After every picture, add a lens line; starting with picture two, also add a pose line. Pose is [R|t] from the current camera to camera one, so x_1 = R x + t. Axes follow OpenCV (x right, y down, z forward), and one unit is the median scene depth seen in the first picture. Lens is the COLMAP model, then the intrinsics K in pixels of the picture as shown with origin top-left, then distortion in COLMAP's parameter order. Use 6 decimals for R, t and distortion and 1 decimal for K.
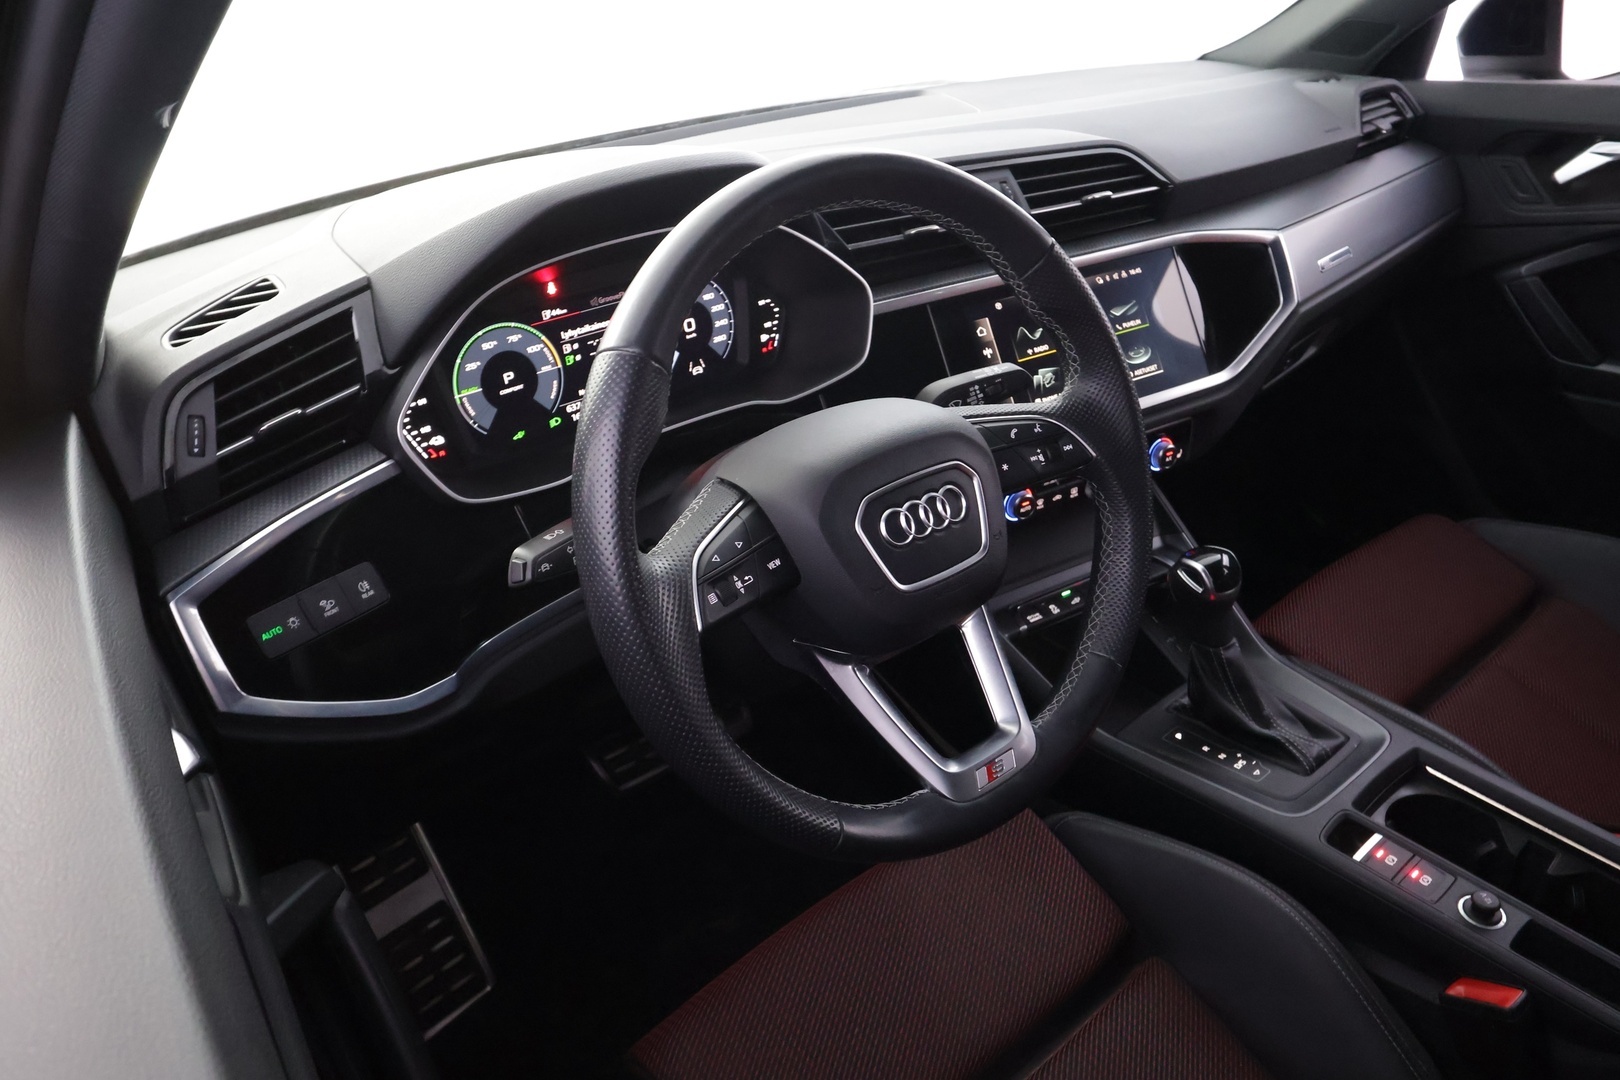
lens RADIAL K [[1124.1, 0, 811.9], [0, 1124.1, 539.6], [0, 0, 1]] dist [0.001624, -0.000497]
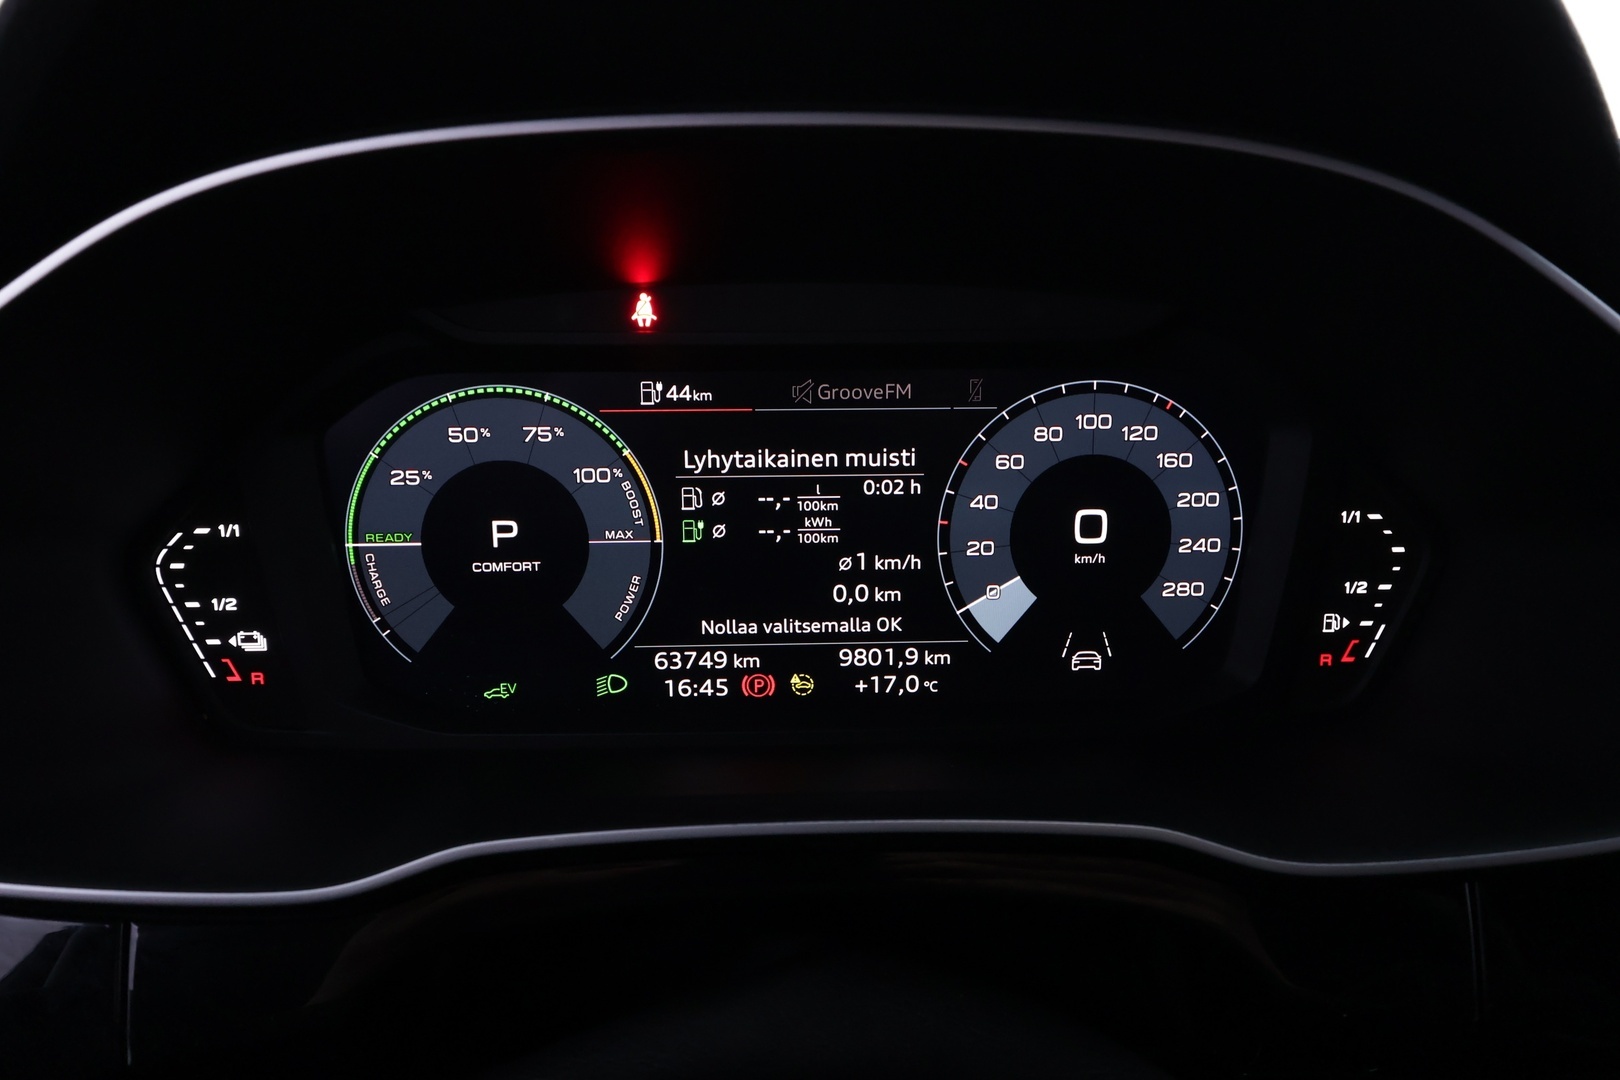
lens RADIAL K [[1124.1, 0, 808.6], [0, 1124.1, 545.2], [0, 0, 1]] dist [0.001624, -0.000497]
pose [[0.797647, 0.221575, -0.560950, 0.015353], [-0.329583, 0.939055, -0.097726, -0.134605], [0.505109, 0.262830, 0.822062, 0.735593]]
